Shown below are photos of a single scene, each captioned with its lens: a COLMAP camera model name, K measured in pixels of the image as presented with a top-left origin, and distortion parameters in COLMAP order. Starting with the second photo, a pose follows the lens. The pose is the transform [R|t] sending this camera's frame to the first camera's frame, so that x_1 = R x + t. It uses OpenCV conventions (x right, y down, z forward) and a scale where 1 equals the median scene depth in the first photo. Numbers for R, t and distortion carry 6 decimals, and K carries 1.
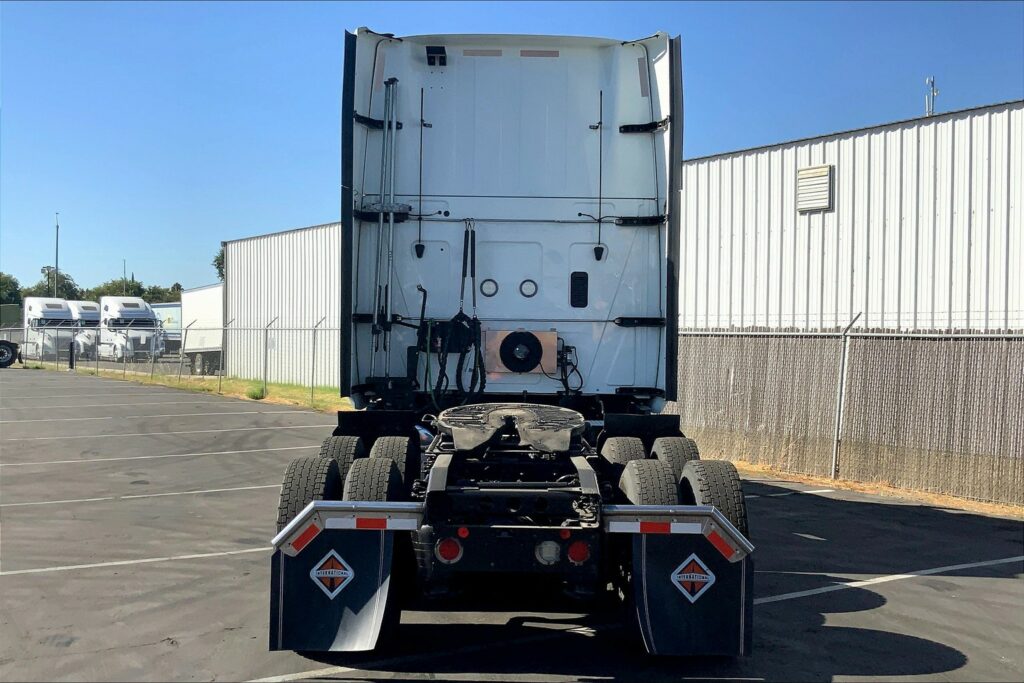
lens RADIAL K [[1073.7, 0, 520.3], [0, 1073.7, 344.8], [0, 0, 1]] dist [0.049943, 0.000000]
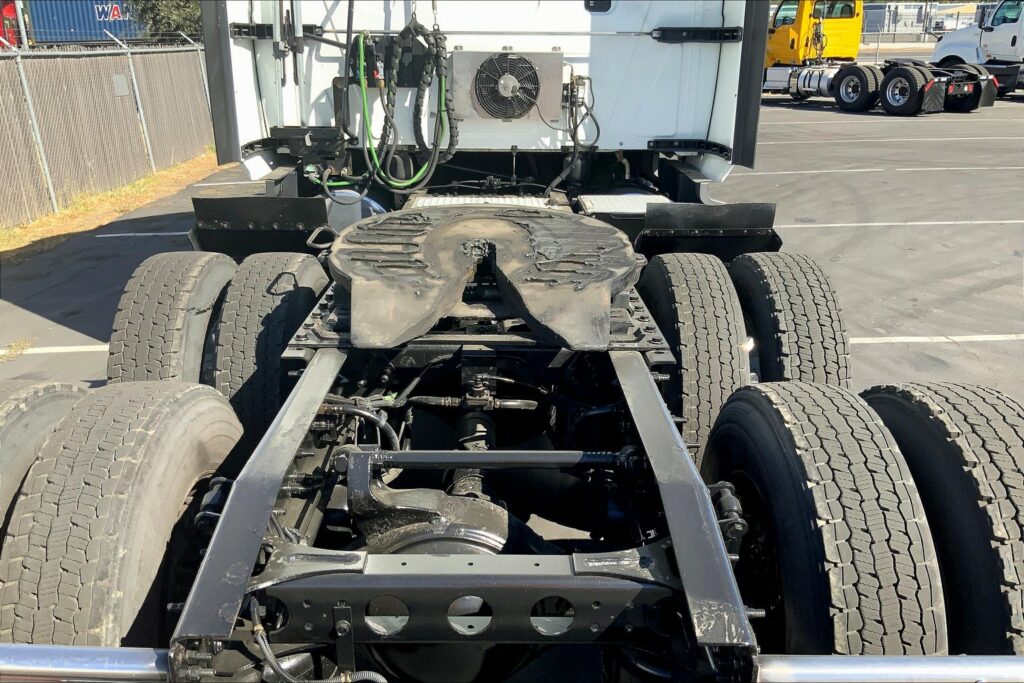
lens RADIAL K [[808.4, 0, 506.2], [0, 808.4, 346.2], [0, 0, 1]] dist [0.060742, -0.103835]
pose [[0.999912, -0.004709, -0.012378, 0.005294], [0.008523, 0.944194, 0.329279, -0.006653], [0.010137, -0.329355, 0.944152, 0.480317]]
